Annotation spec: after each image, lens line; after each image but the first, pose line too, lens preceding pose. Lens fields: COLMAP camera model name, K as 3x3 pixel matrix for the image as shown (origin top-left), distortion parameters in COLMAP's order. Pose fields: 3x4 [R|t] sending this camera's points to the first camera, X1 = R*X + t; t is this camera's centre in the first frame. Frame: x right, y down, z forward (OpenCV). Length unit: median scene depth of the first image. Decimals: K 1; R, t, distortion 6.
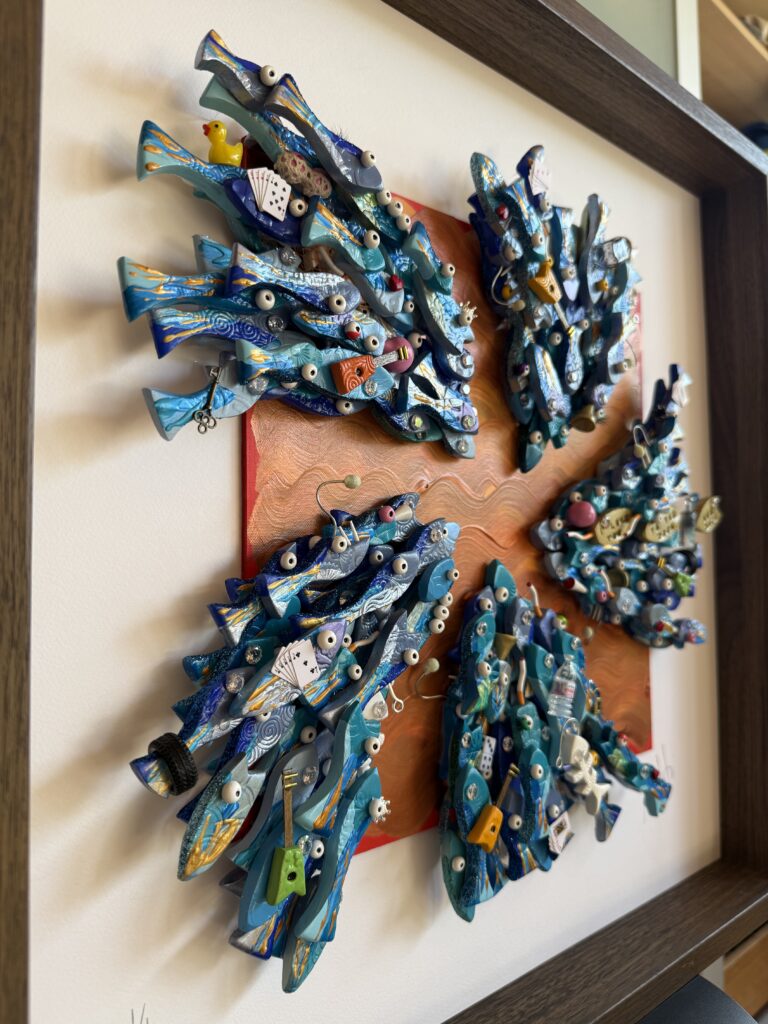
lens RADIAL K [[749.8, 0, 384.0], [0, 749.8, 512.0], [0, 0, 1]] dist [0.066547, -0.146021]
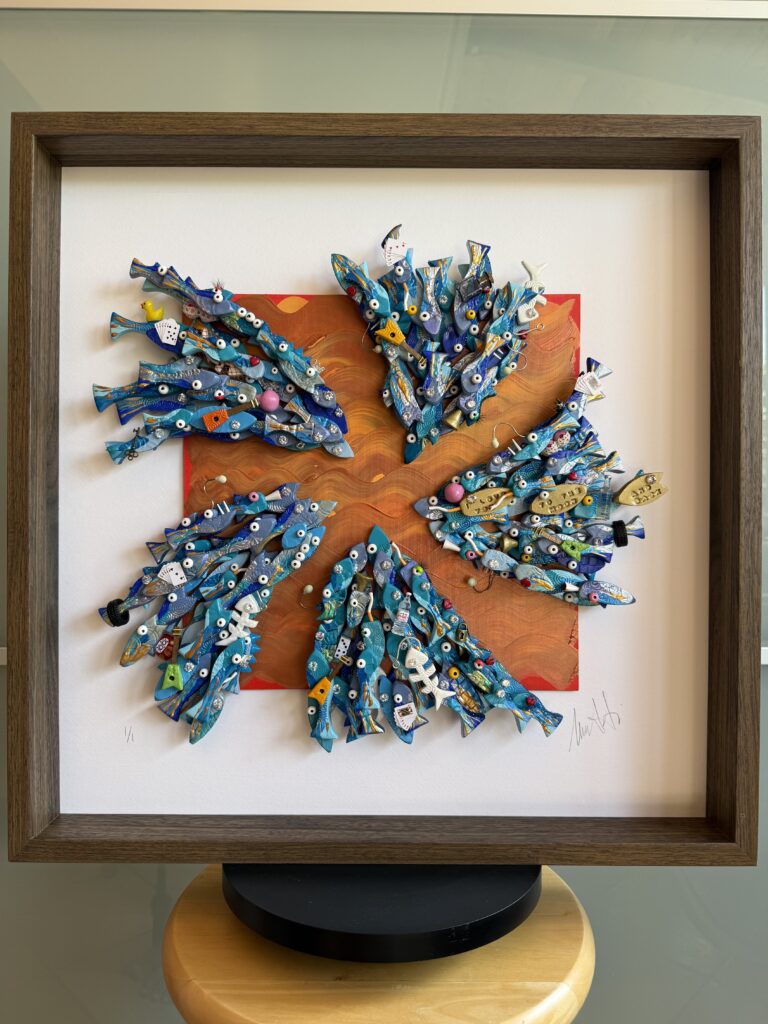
lens RADIAL K [[699.5, 0, 384.0], [0, 699.5, 512.0], [0, 0, 1]] dist [0.066897, -0.001046]
pose [[0.759783, 0.016867, -0.649958, 1.429466], [0.020050, 0.998580, 0.049352, -0.039829], [0.649868, -0.050529, 0.758366, -0.037152]]
